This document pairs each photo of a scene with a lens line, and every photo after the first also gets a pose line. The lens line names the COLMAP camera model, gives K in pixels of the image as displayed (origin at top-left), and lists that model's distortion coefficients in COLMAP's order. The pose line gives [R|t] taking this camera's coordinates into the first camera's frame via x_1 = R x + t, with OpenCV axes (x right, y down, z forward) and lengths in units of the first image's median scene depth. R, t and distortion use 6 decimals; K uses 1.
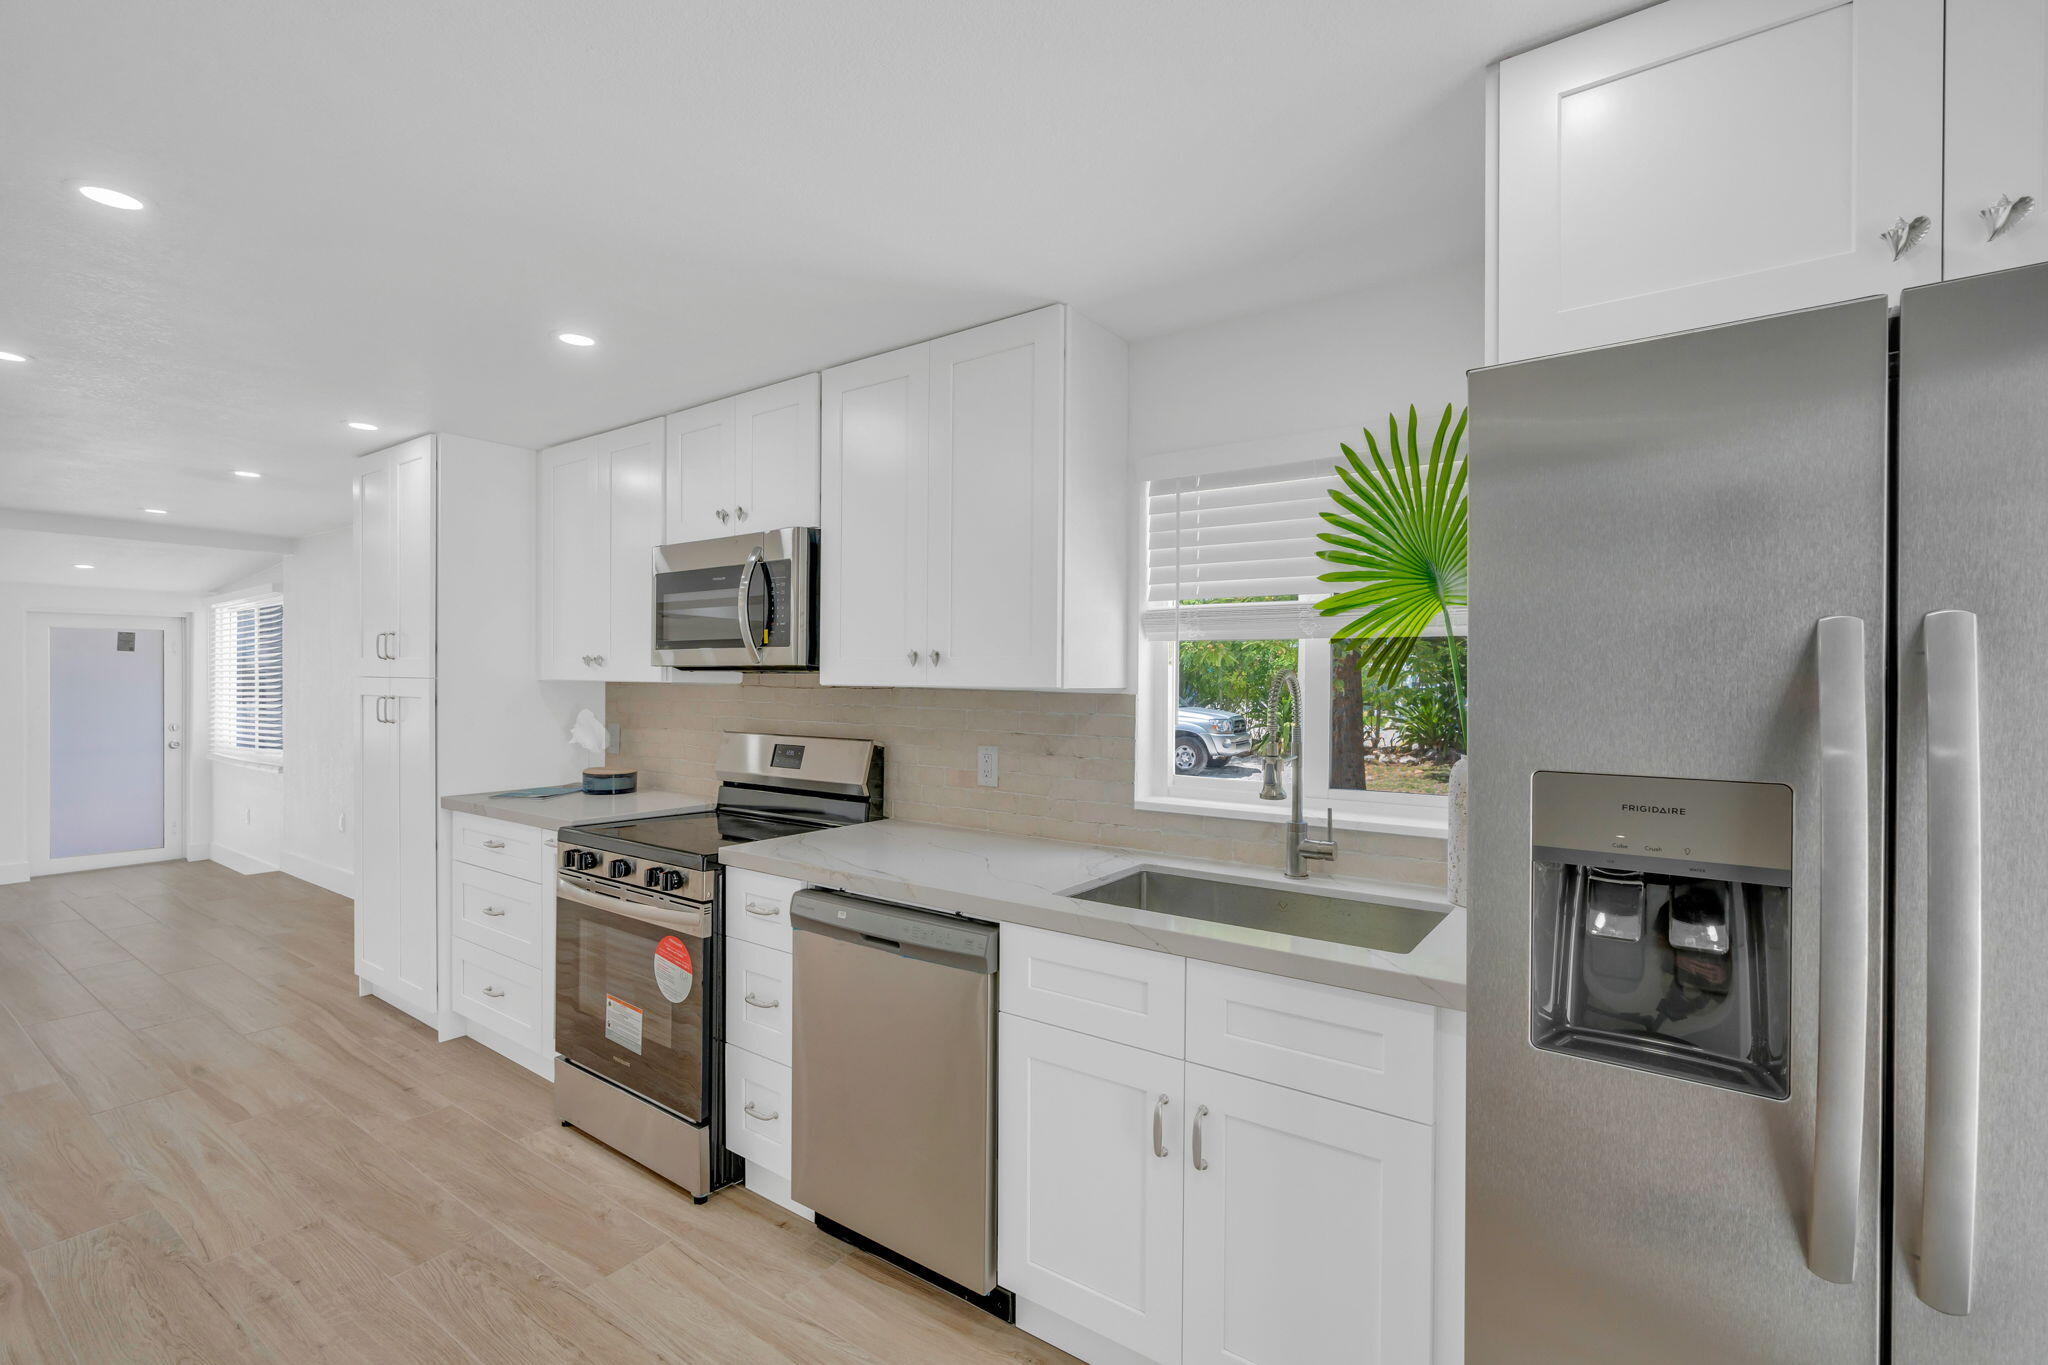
lens RADIAL K [[923.4, 0, 1025.1], [0, 923.4, 671.3], [0, 0, 1]] dist [-0.000399, 0.001017]
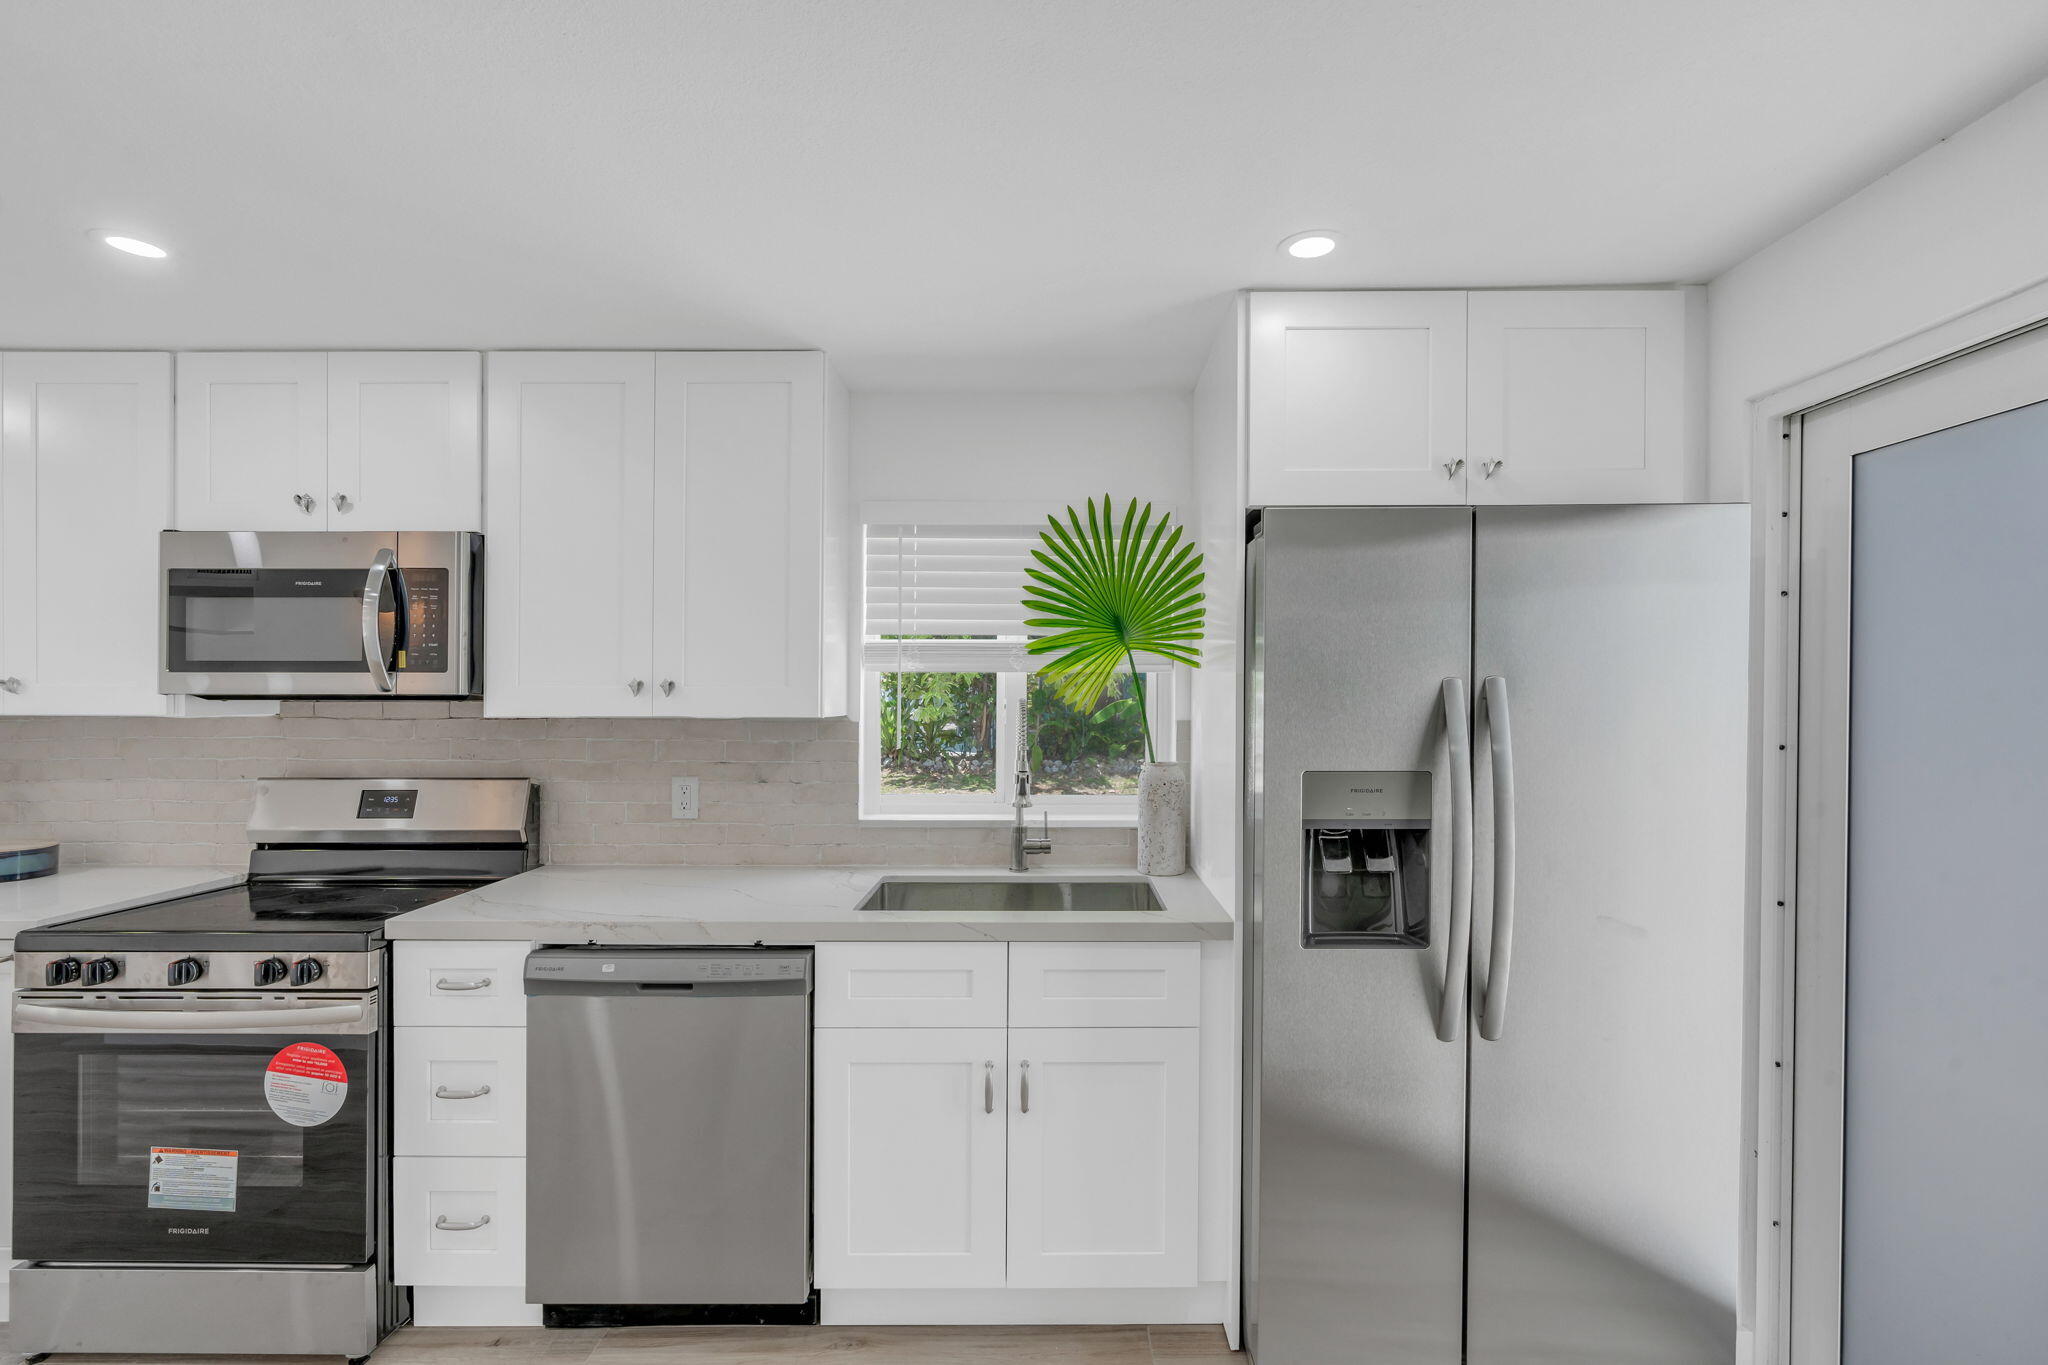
lens RADIAL K [[968.4, 0, 1024.0], [0, 968.4, 682.5], [0, 0, 1]] dist [0.003072, 0.001751]
pose [[0.813151, -0.000256, 0.582052, -0.388719], [-0.000816, 0.999998, 0.001580, -0.022290], [-0.582052, -0.001760, 0.813150, -0.028842]]
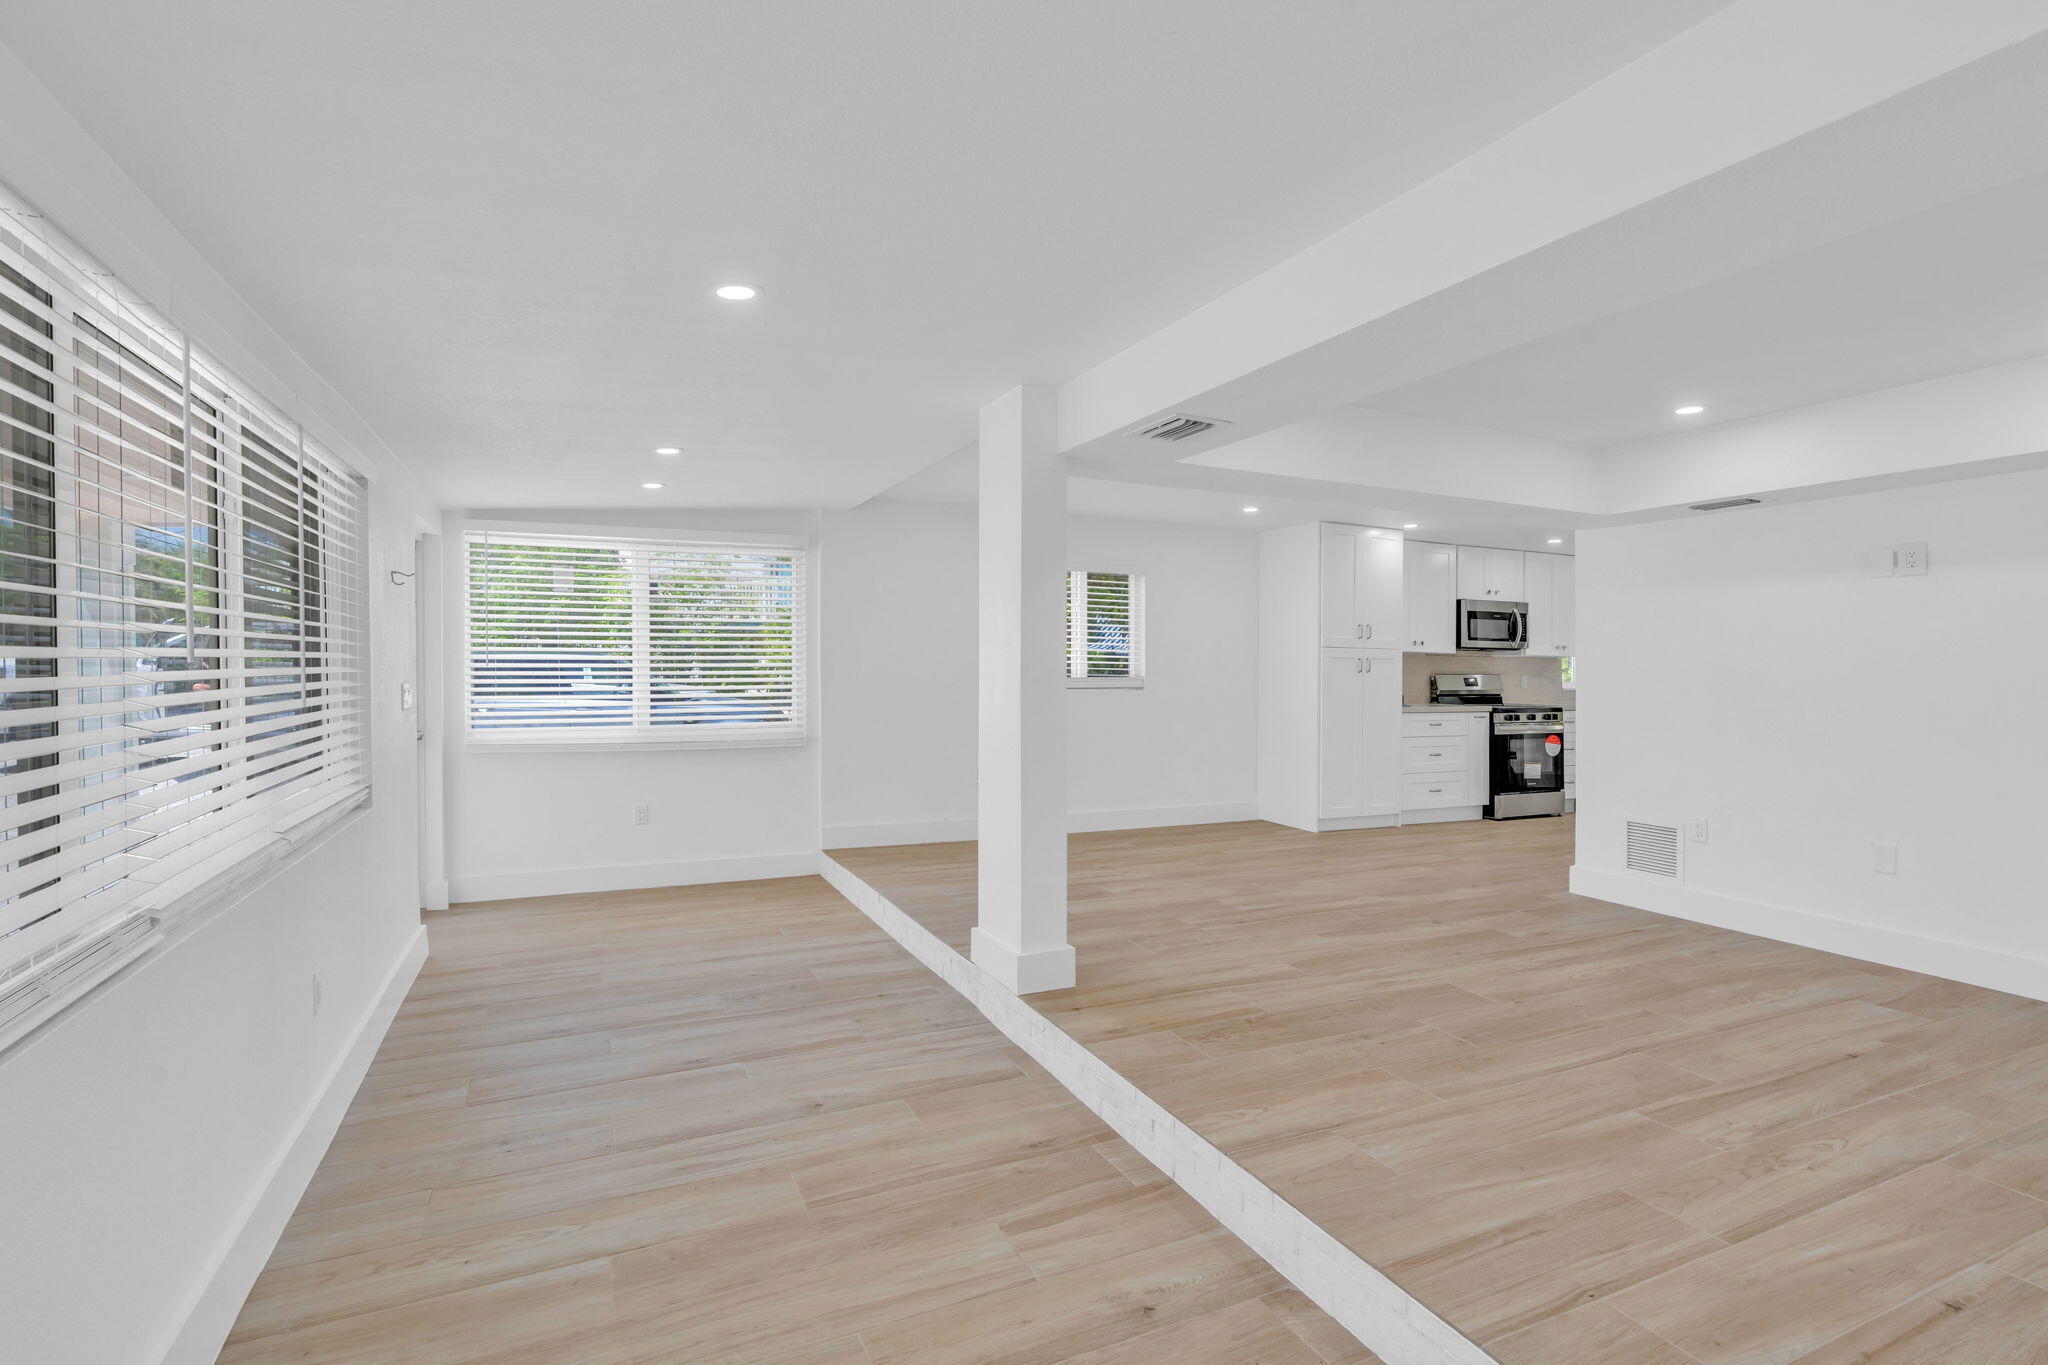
lens RADIAL K [[968.4, 0, 1024.0], [0, 968.4, 682.5], [0, 0, 1]] dist [0.003072, 0.001751]
pose [[0.492204, -0.006879, 0.870453, -4.346067], [0.003587, 0.999976, 0.005875, 0.091378], [-0.870473, 0.000231, 0.492217, 1.003148]]
